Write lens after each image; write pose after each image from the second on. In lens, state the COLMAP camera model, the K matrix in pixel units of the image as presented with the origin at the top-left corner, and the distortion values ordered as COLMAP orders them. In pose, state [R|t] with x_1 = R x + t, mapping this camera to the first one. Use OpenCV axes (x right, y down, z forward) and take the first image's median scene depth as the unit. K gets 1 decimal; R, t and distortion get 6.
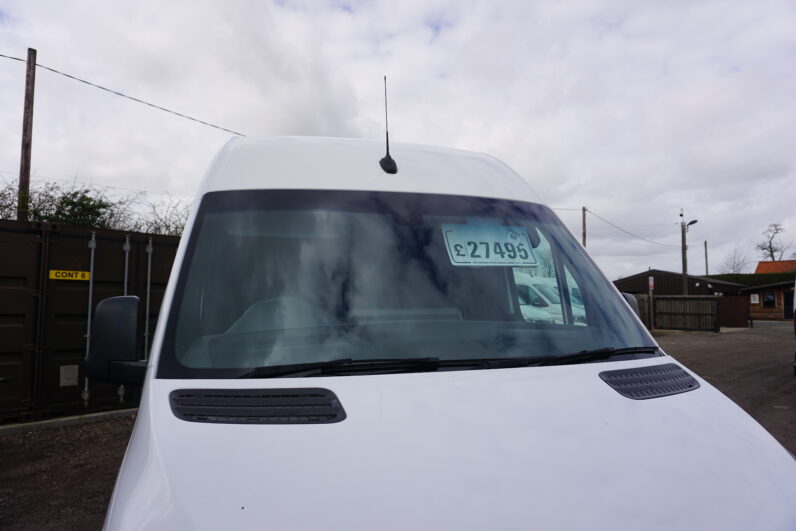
lens RADIAL K [[531.1, 0, 398.3], [0, 531.1, 263.4], [0, 0, 1]] dist [-0.057325, 0.041984]
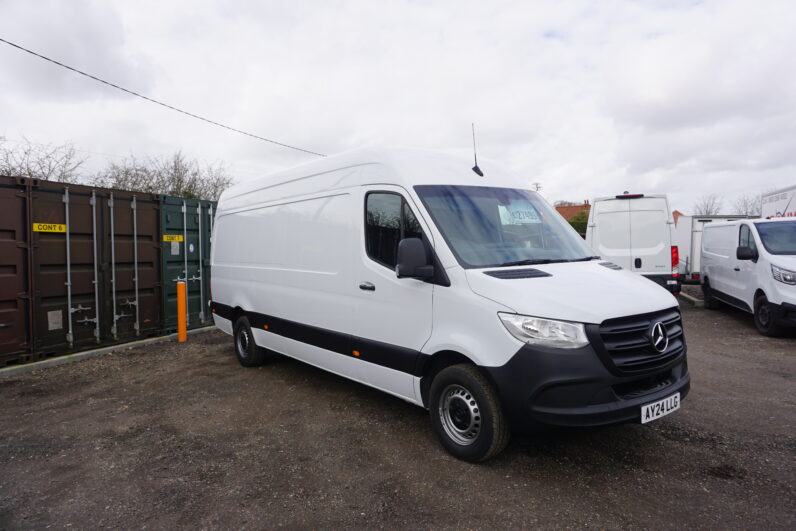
lens RADIAL K [[531.1, 0, 398.3], [0, 531.1, 263.4], [0, 0, 1]] dist [-0.057325, 0.041984]
pose [[0.919995, -0.029274, 0.390834, -0.392204], [-0.007665, 0.995672, 0.092622, -0.009215], [-0.391854, -0.088207, 0.915789, -0.264209]]
